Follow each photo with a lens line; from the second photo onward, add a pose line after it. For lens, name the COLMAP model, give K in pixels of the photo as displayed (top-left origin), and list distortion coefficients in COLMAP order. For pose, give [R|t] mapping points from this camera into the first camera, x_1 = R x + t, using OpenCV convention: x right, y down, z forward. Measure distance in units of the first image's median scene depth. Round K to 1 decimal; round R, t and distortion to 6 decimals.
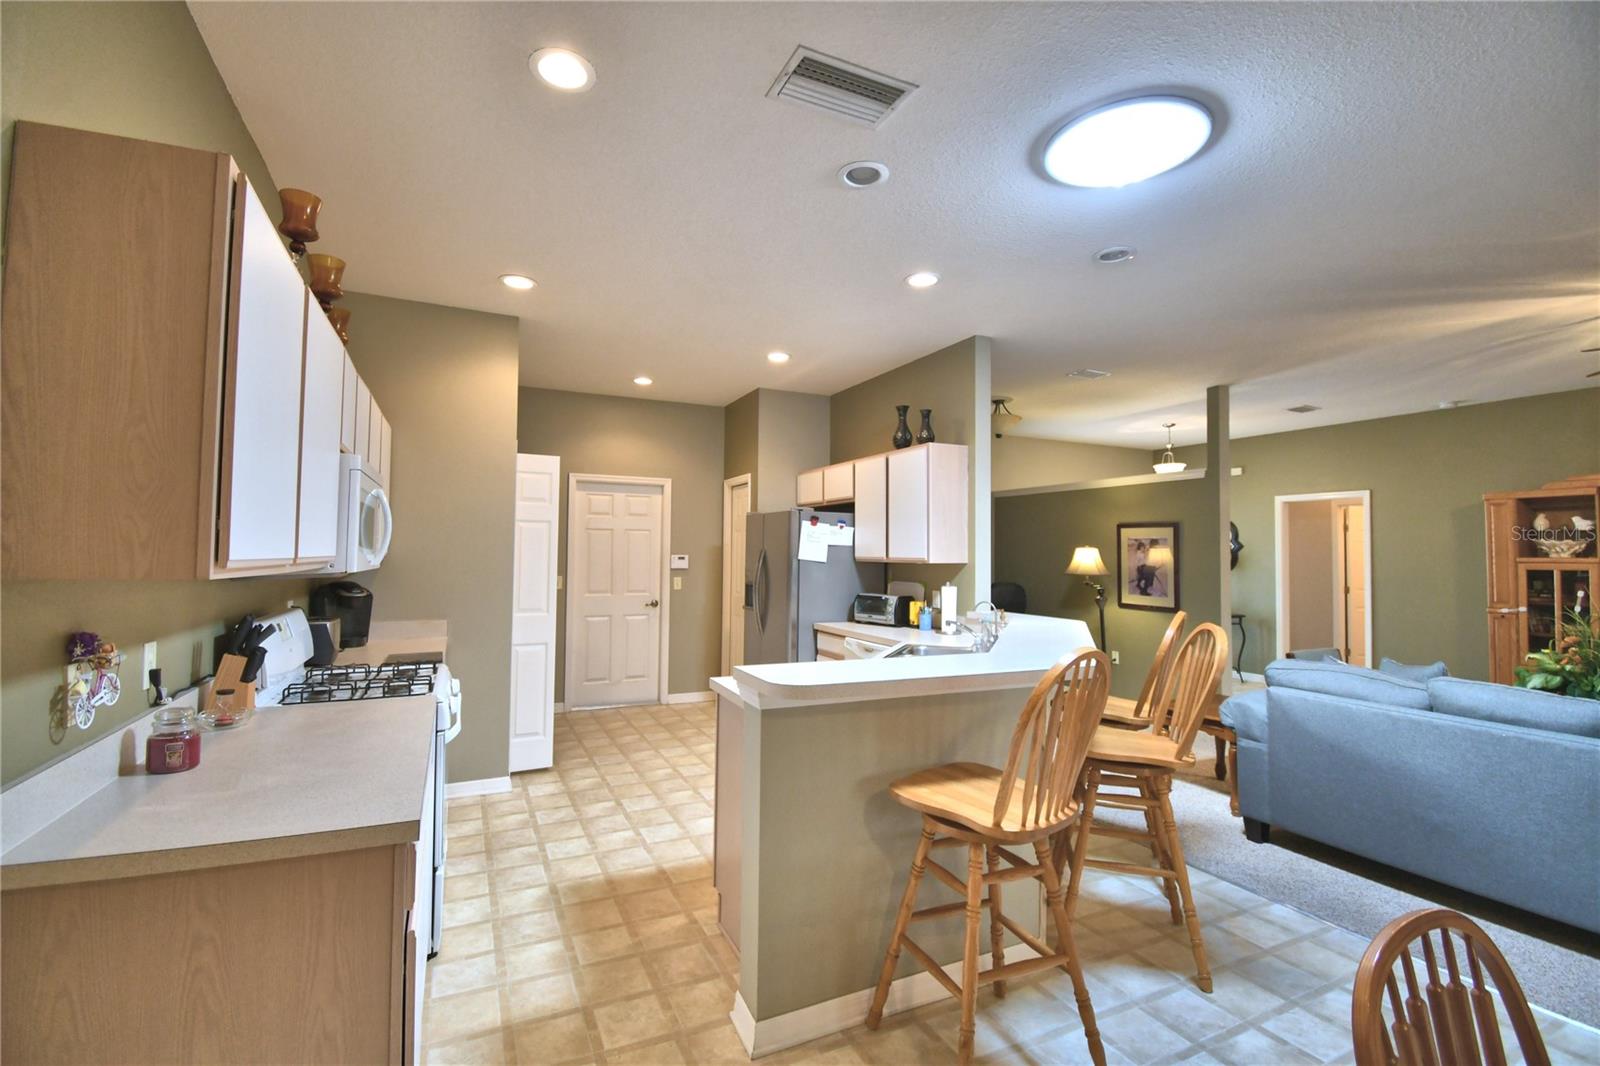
lens RADIAL K [[700.8, 0, 792.8], [0, 700.8, 528.9], [0, 0, 1]] dist [0.020671, -0.024402]
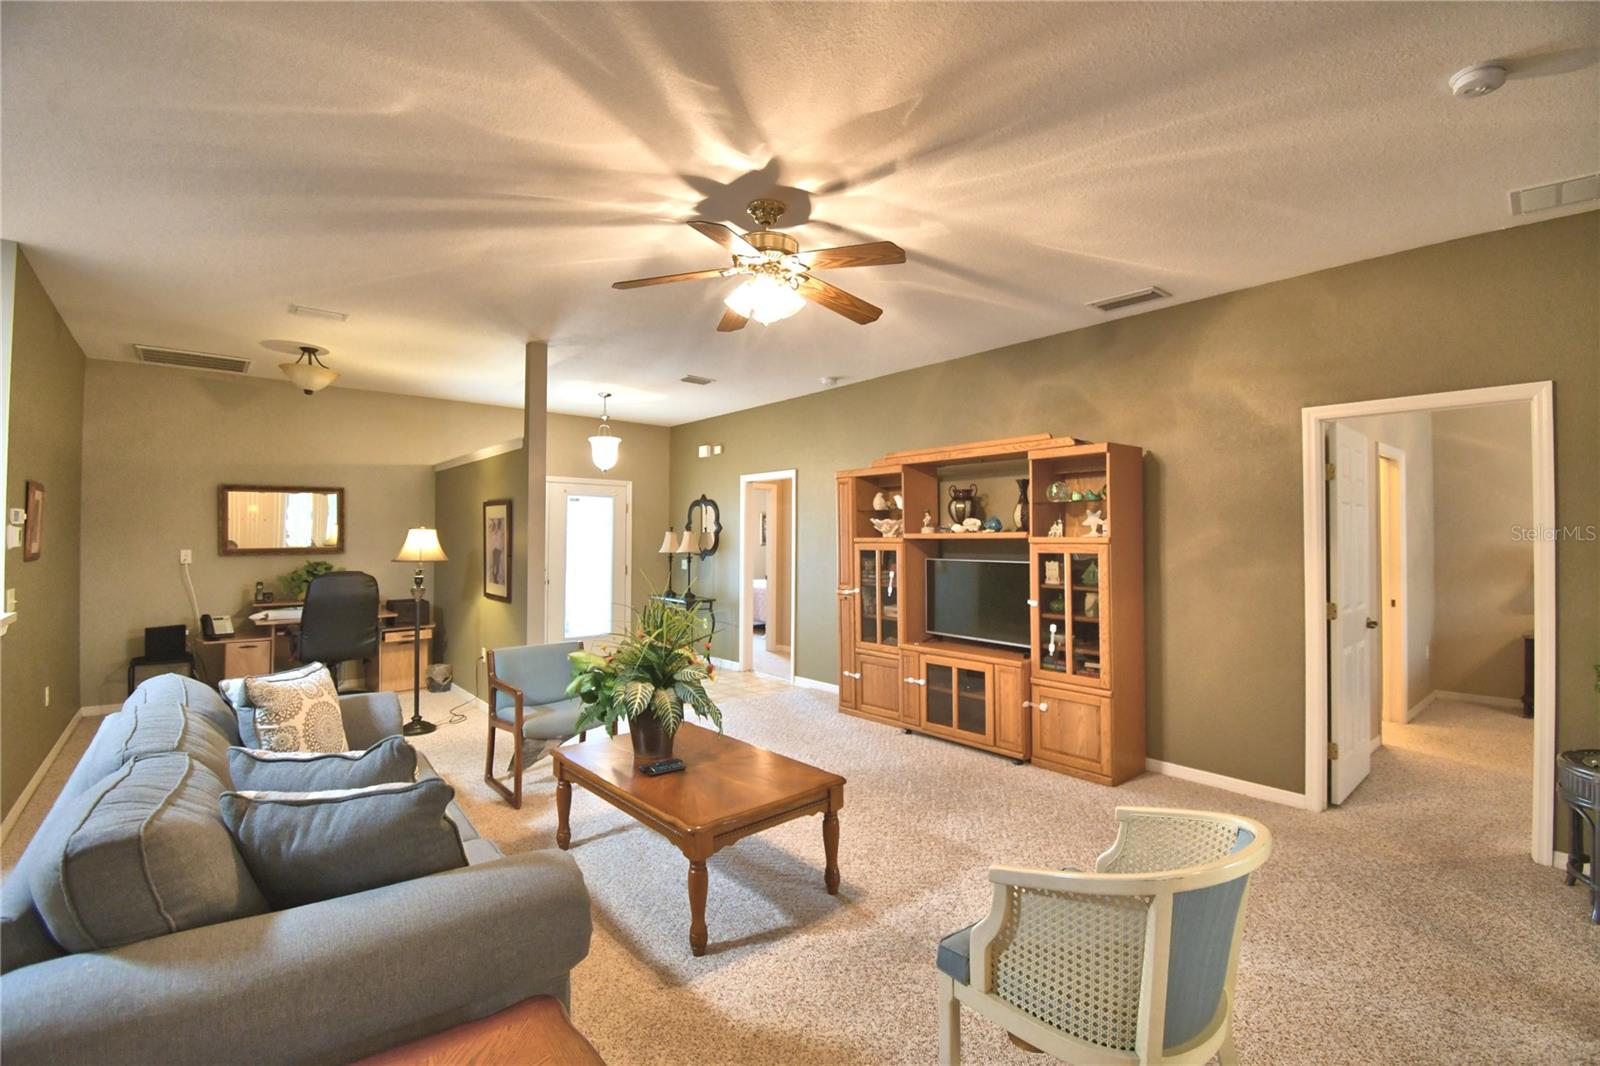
lens RADIAL K [[697.9, 0, 800.1], [0, 697.9, 531.9], [0, 0, 1]] dist [0.015074, -0.017763]
pose [[0.964978, -0.003369, 0.262310, 0.827289], [-0.003168, 0.999695, 0.024494, 0.011018], [-0.262312, -0.024468, 0.964673, 0.086562]]
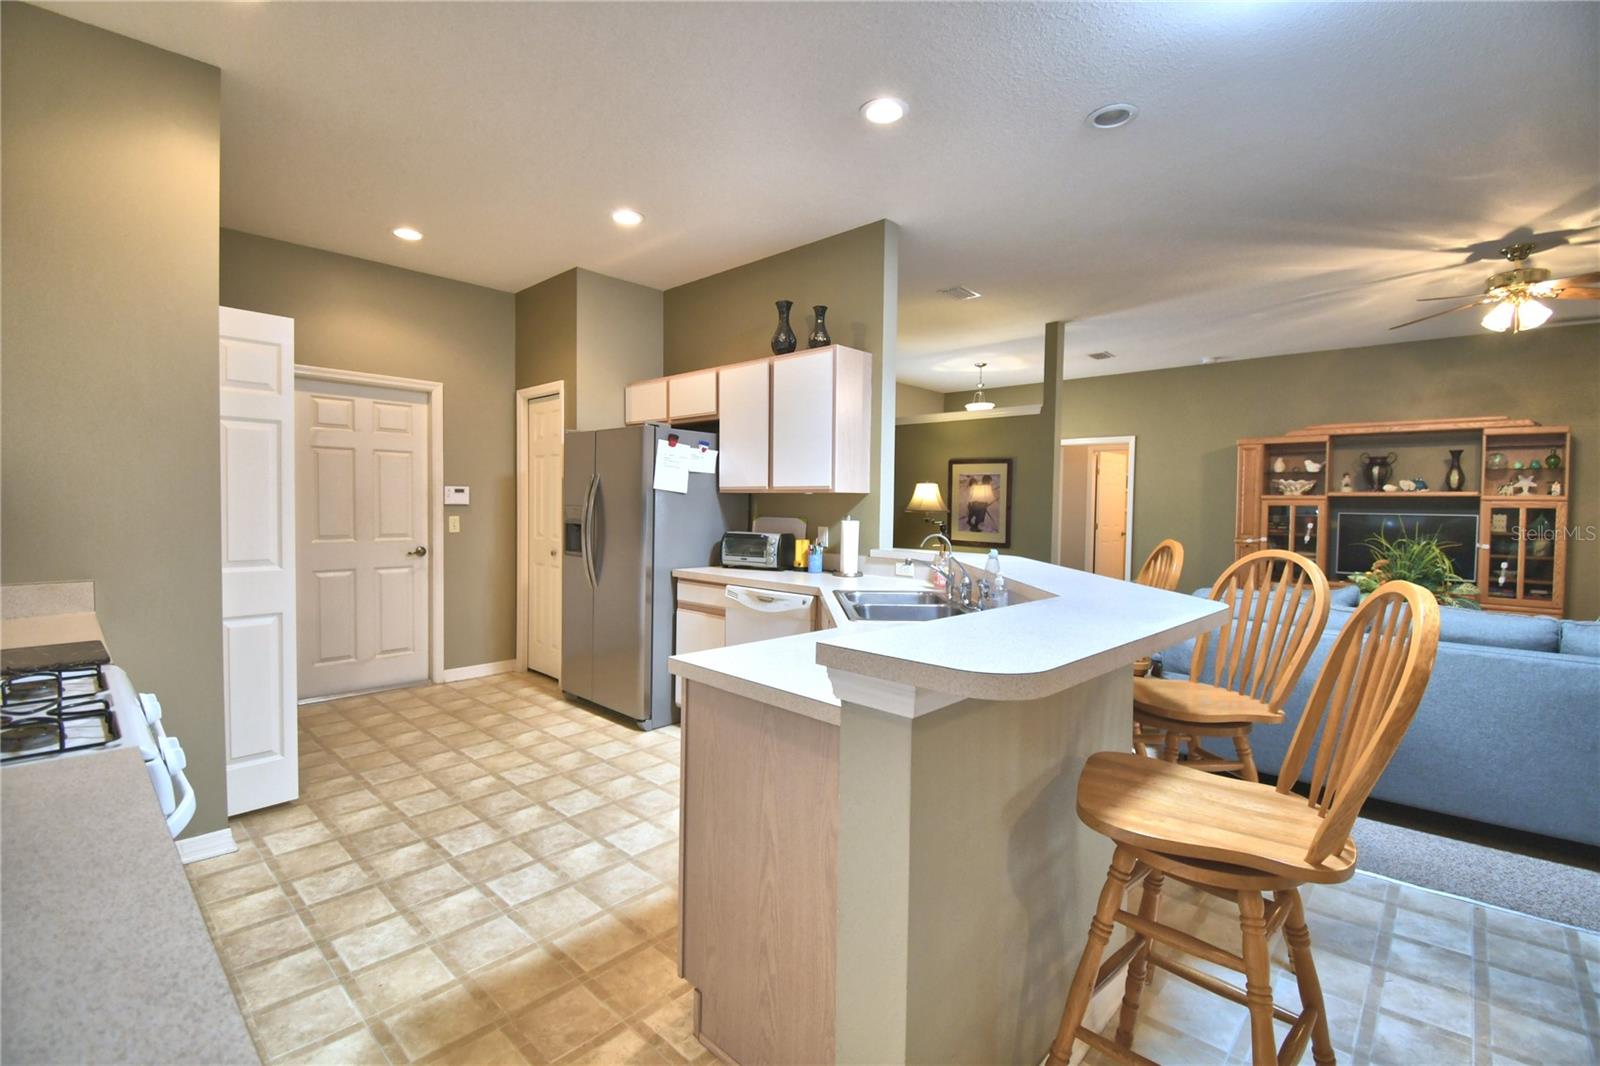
lens RADIAL K [[701.8, 0, 790.5], [0, 701.8, 526.5], [0, 0, 1]] dist [0.015278, -0.023264]
pose [[0.930499, -0.009773, 0.366163, -0.142681], [-0.016693, 0.997474, 0.069044, 0.029784], [-0.365913, -0.070358, 0.927986, 0.226530]]
